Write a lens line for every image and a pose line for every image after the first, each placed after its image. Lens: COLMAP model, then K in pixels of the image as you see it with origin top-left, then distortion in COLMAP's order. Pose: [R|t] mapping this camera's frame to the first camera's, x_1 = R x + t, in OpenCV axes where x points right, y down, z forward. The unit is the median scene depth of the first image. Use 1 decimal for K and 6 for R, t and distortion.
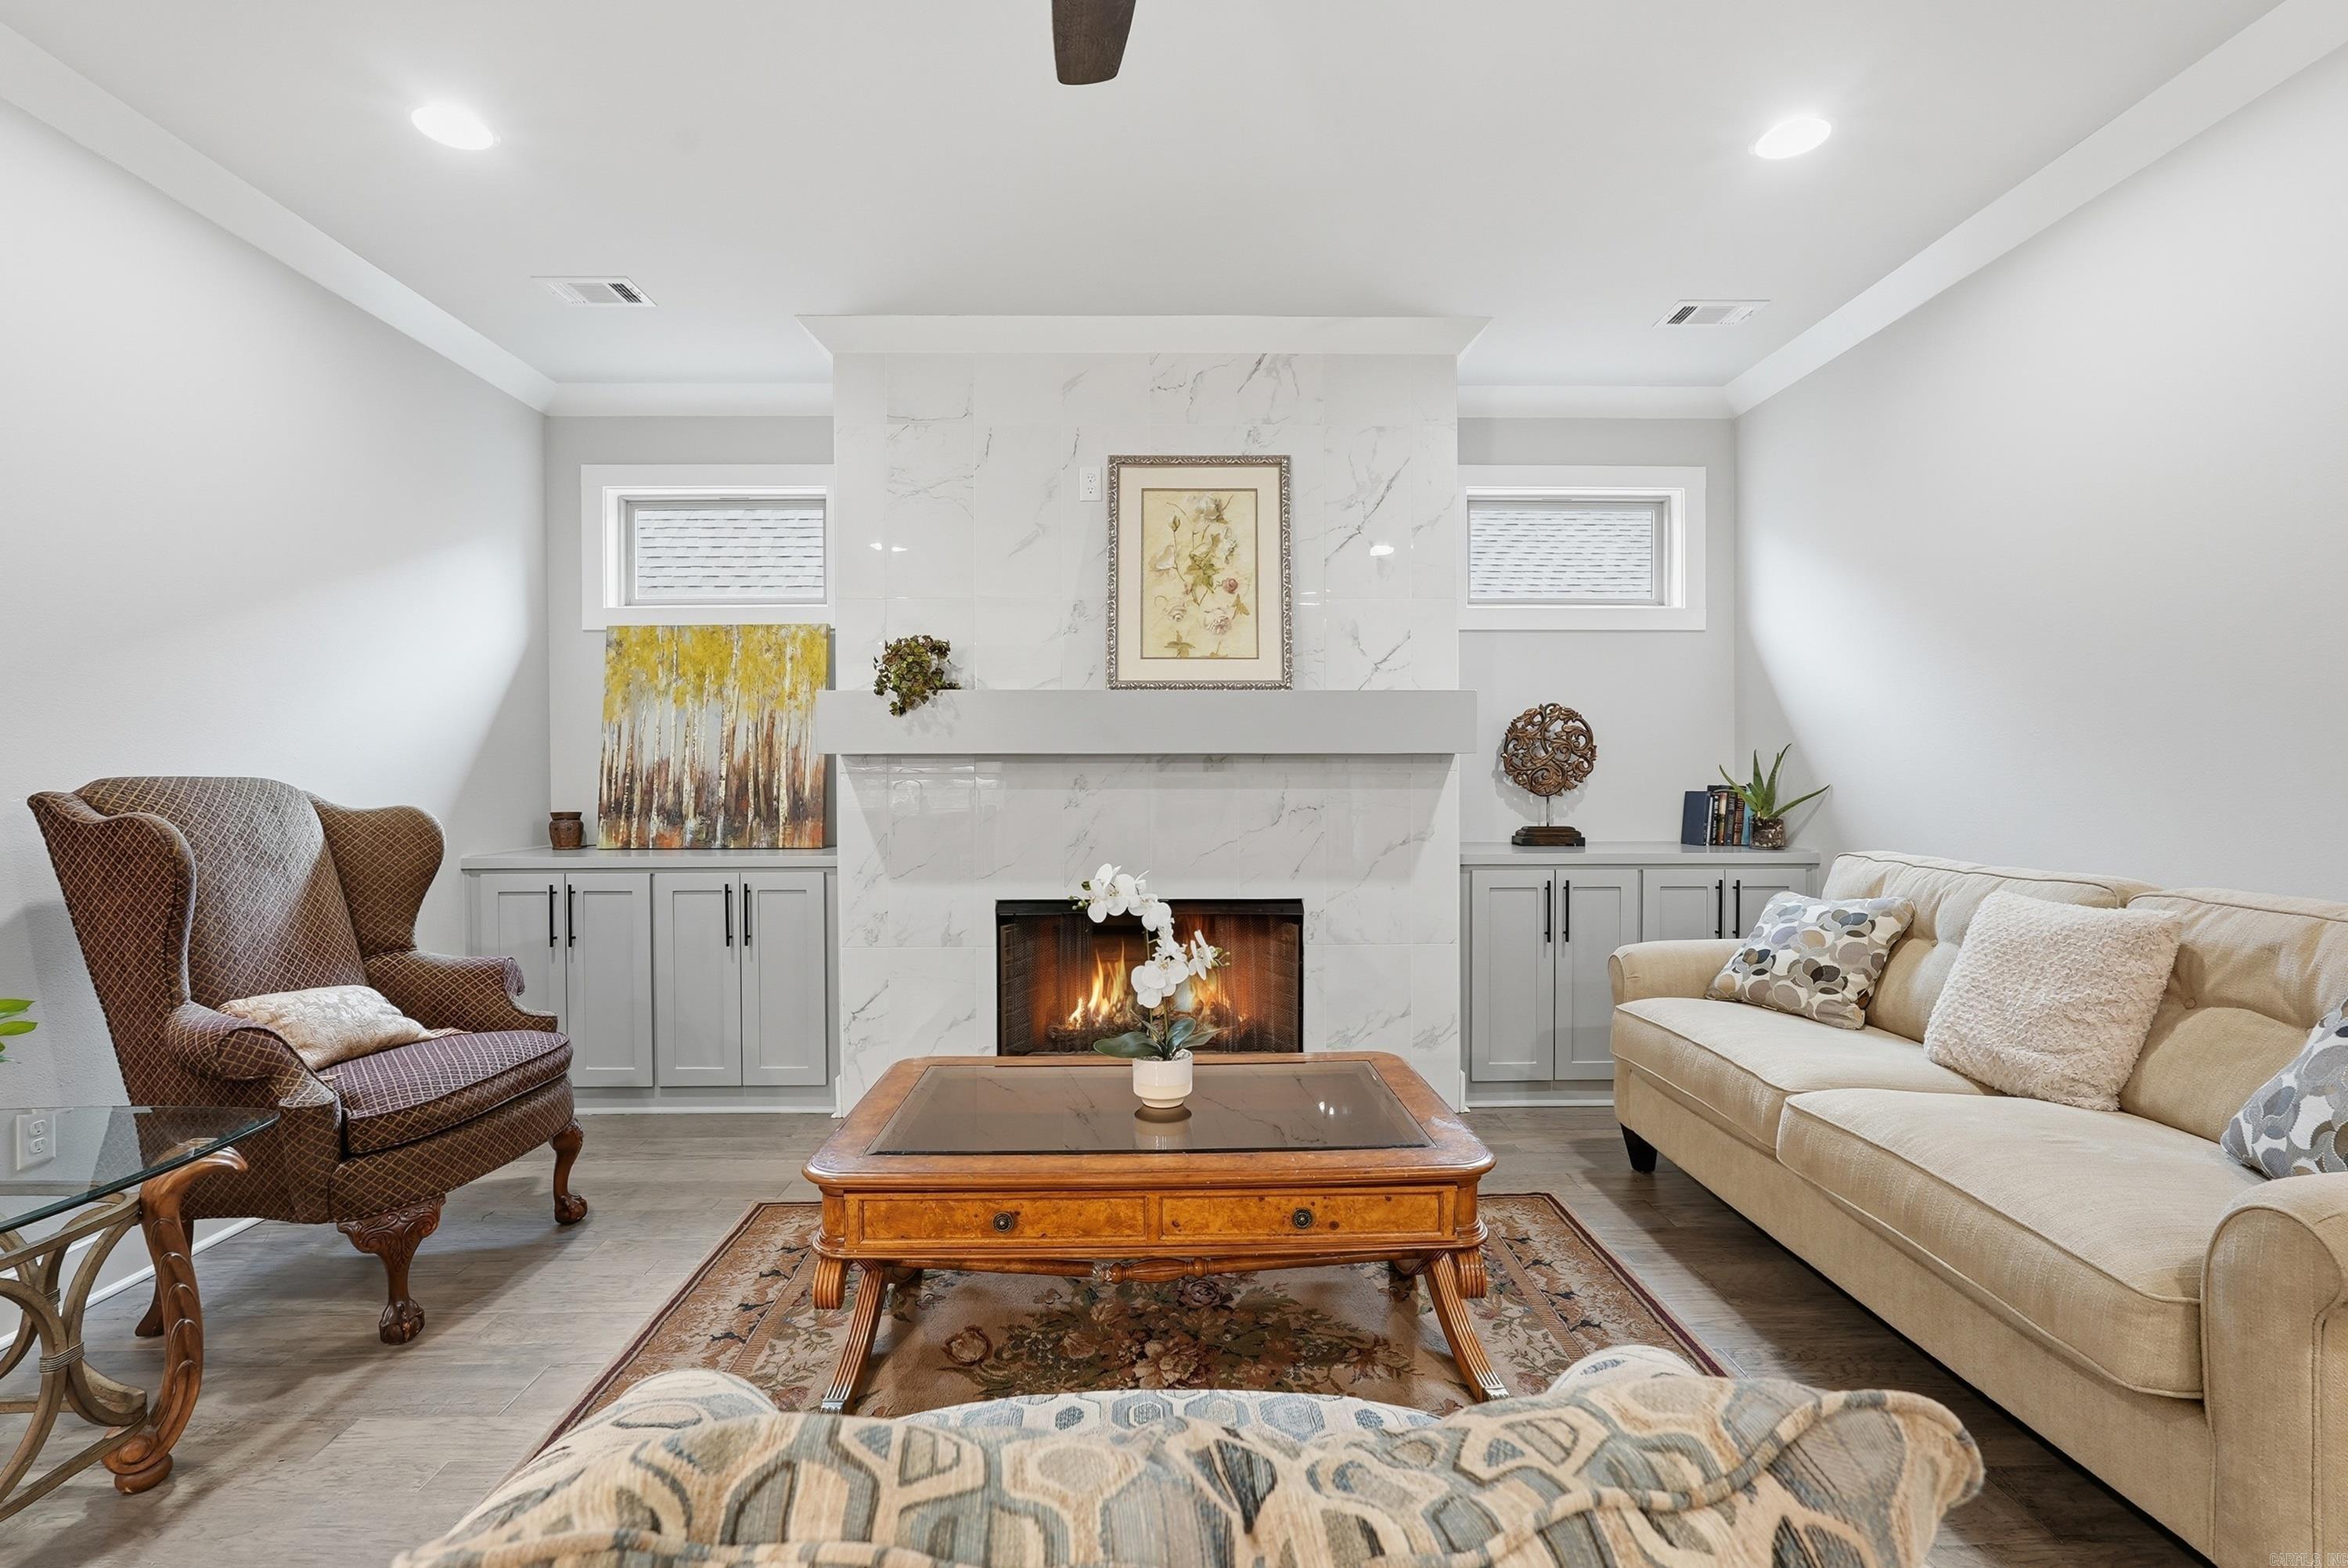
lens RADIAL K [[1049.1, 0, 1174.5], [0, 1049.1, 791.9], [0, 0, 1]] dist [-0.015817, 0.008310]
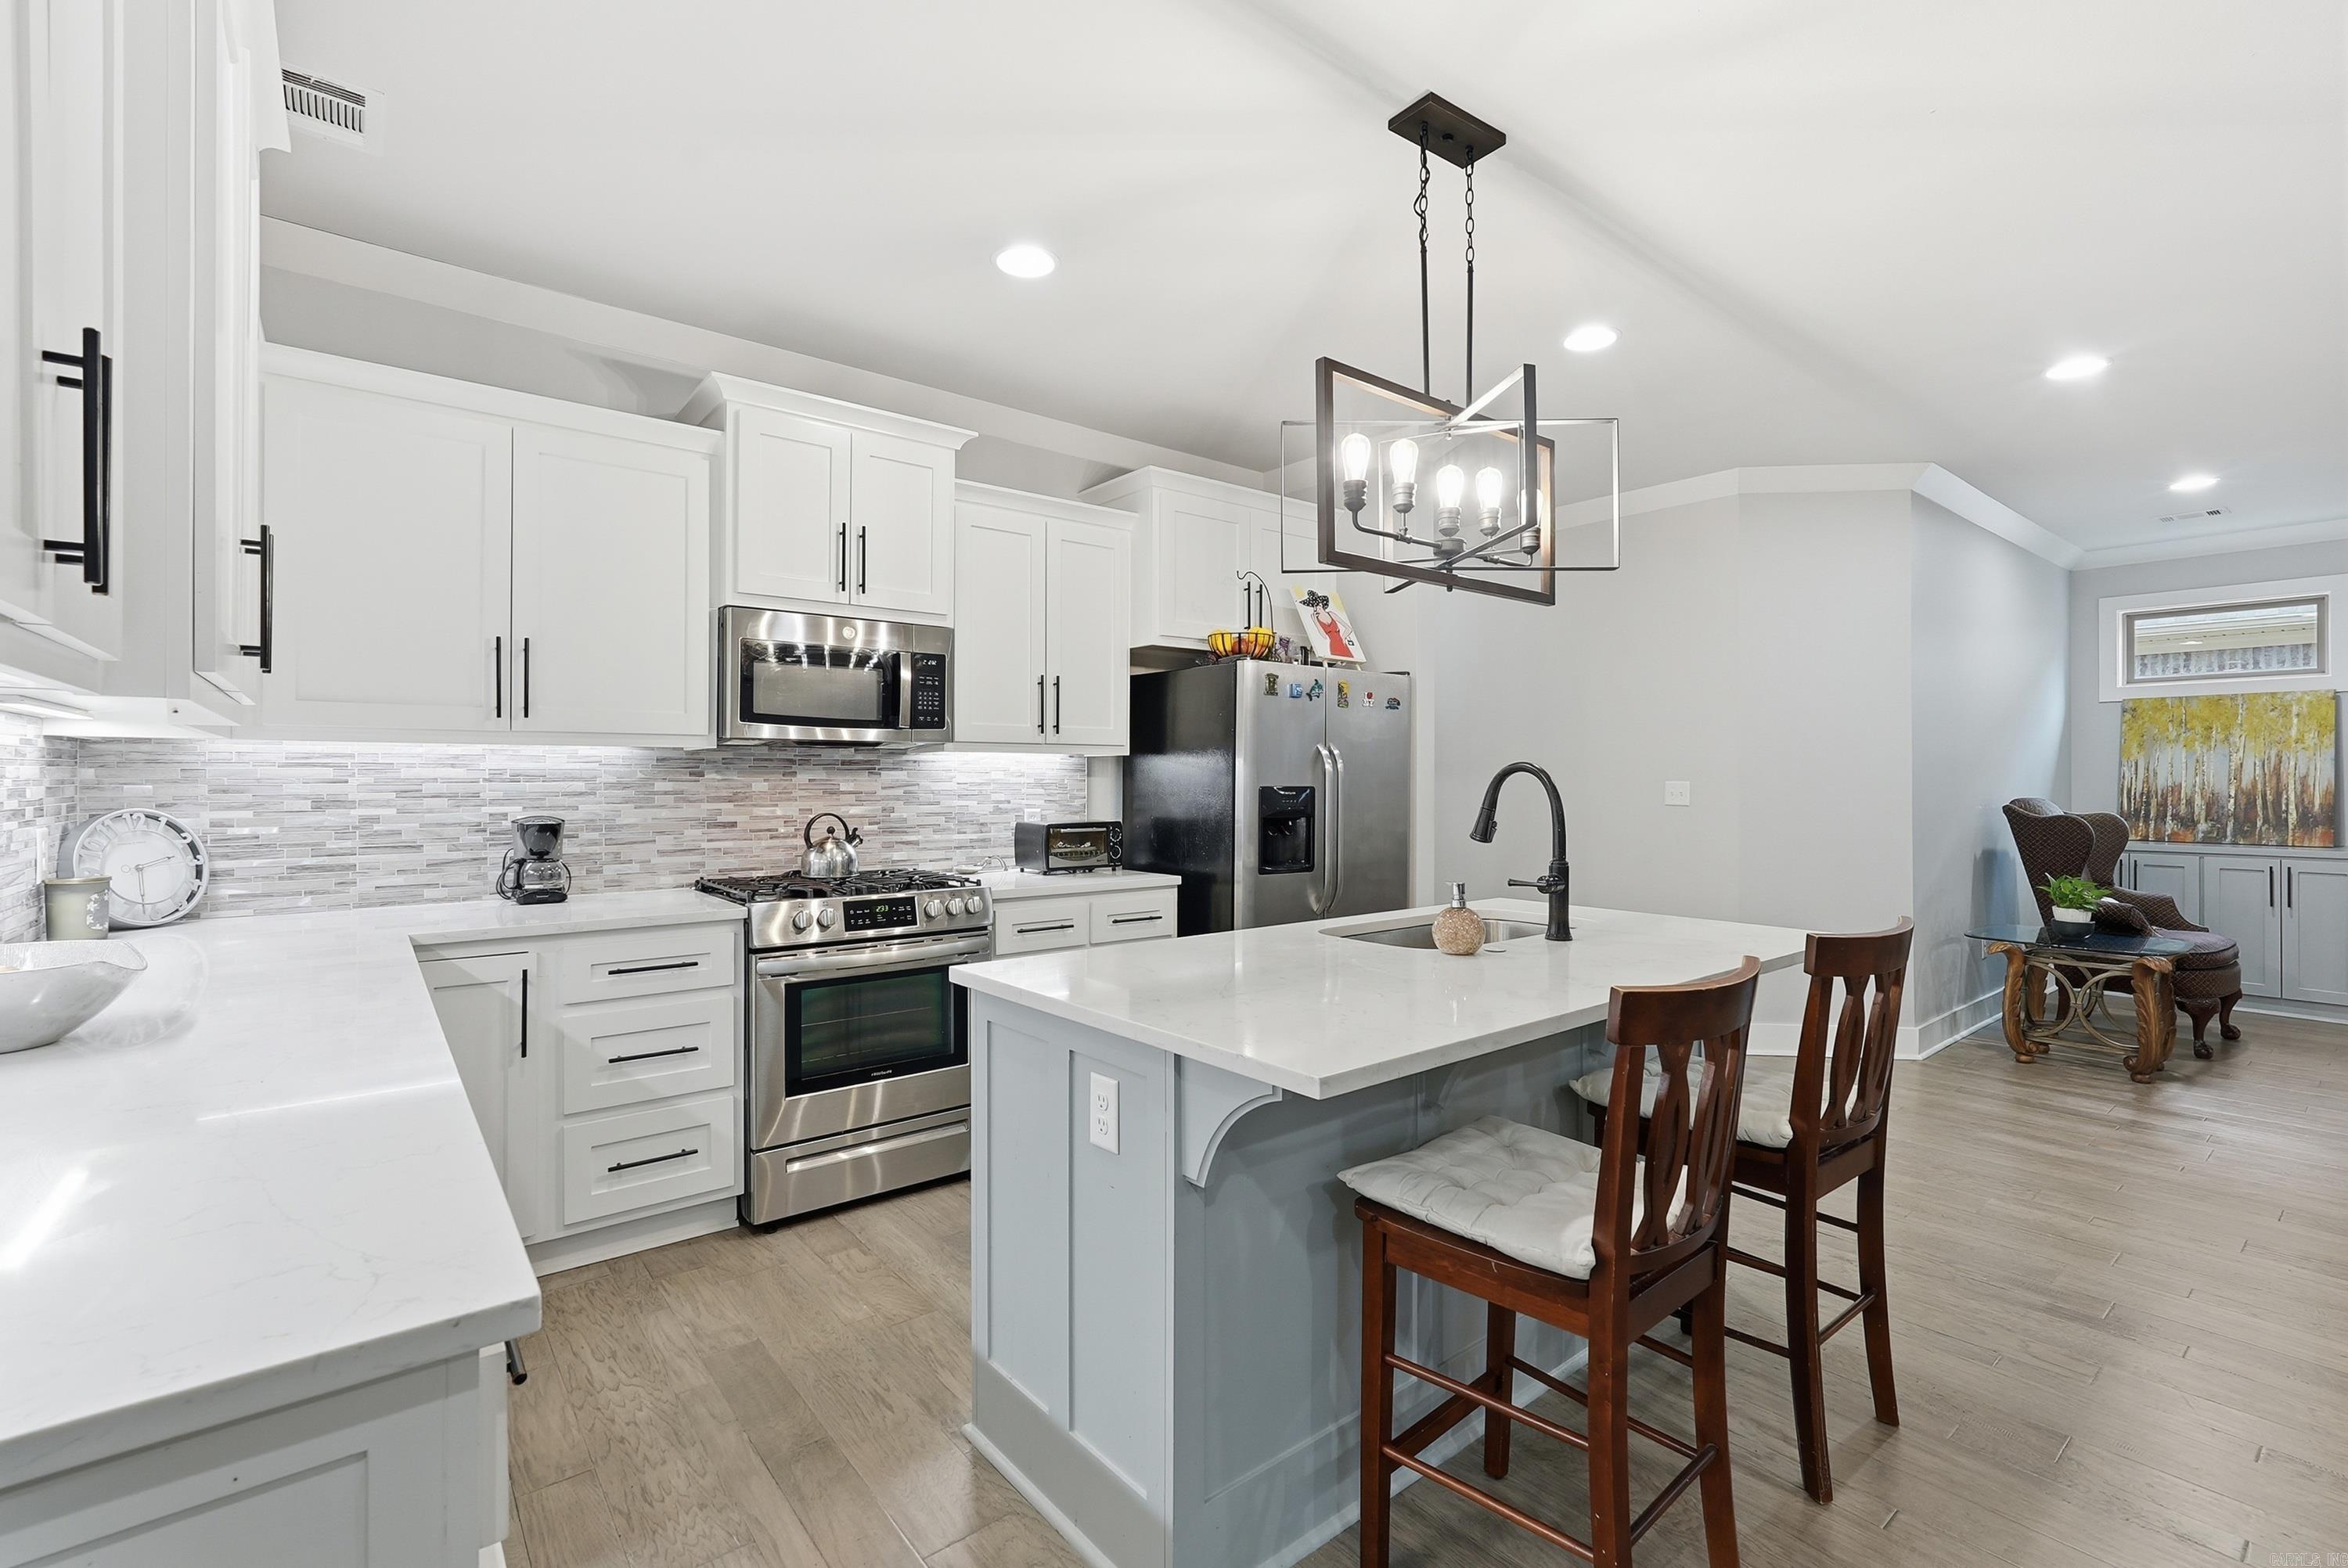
lens RADIAL K [[1049.1, 0, 1178.3], [0, 1049.1, 774.0], [0, 0, 1]] dist [-0.015817, 0.008310]
pose [[0.615697, 0.001436, -0.787982, -0.208425], [-0.013866, 0.999863, -0.009012, -0.013223], [0.787861, 0.016475, 0.615633, -1.240523]]
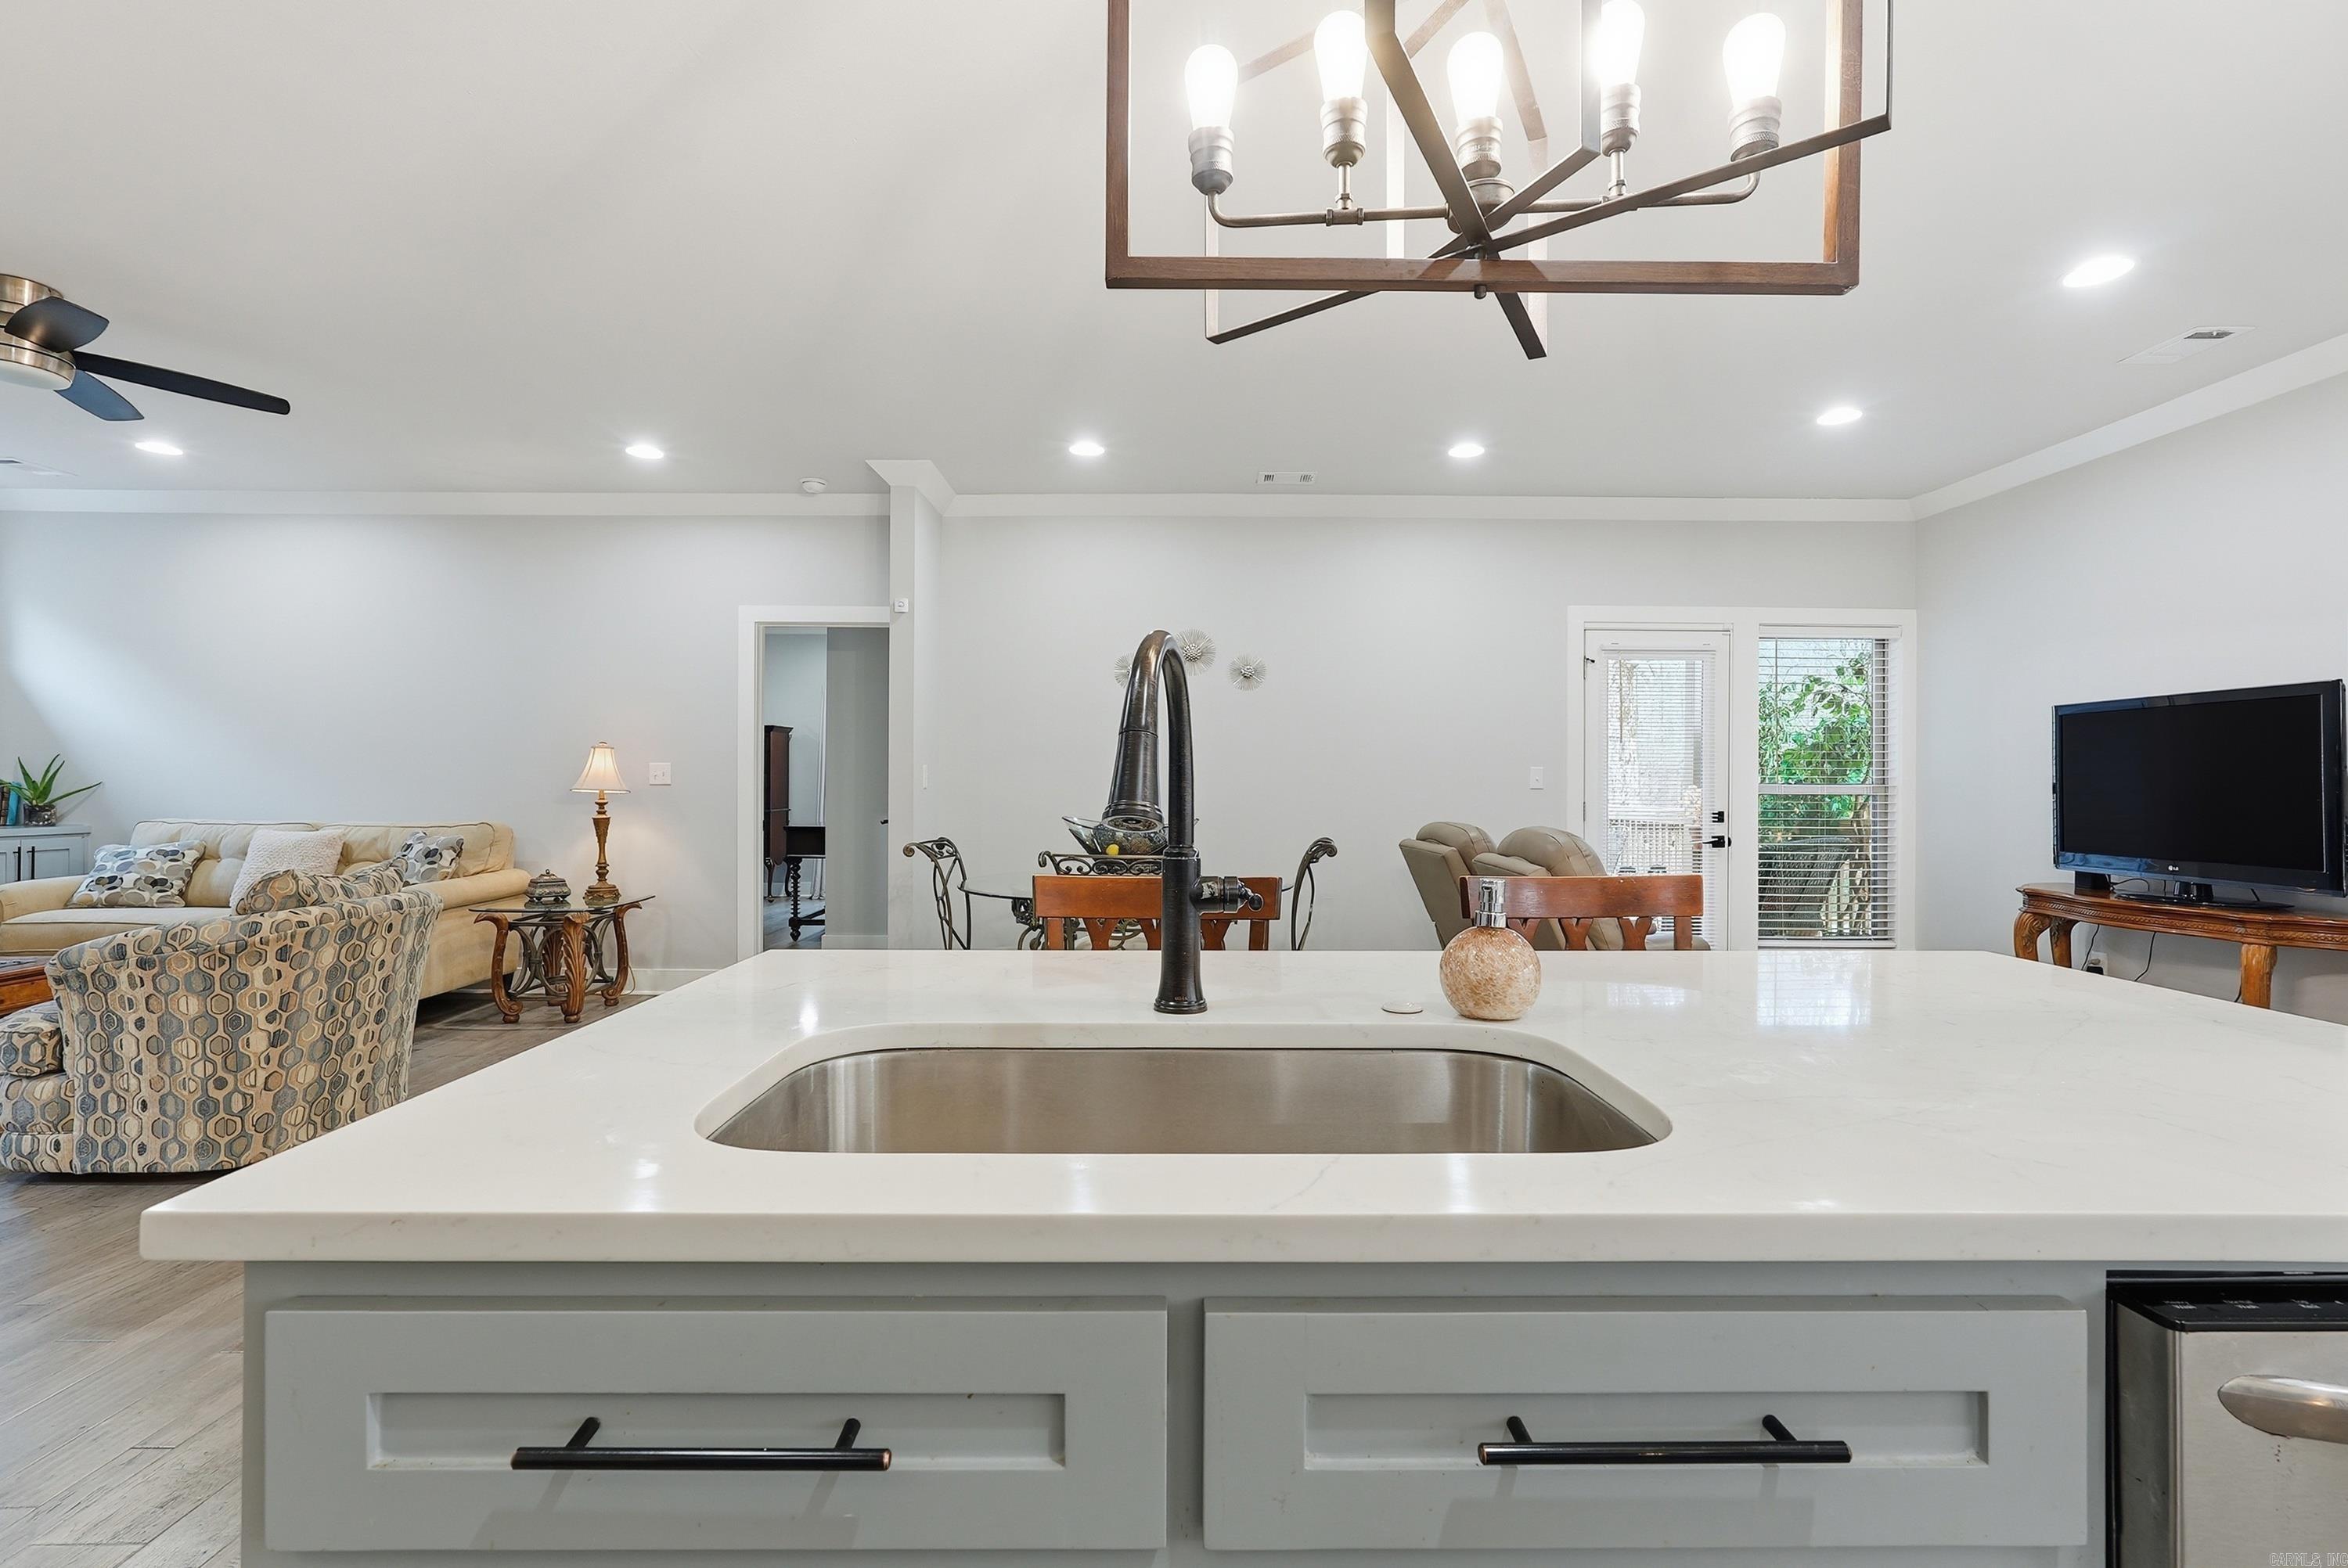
lens RADIAL K [[1049.1, 0, 1164.2], [0, 1049.1, 772.9], [0, 0, 1]] dist [-0.015817, 0.008310]
pose [[0.021516, 0.013408, 0.999679, -0.908321], [0.006658, 0.999886, -0.013554, 0.011828], [-0.999746, 0.006948, 0.021424, -0.632348]]
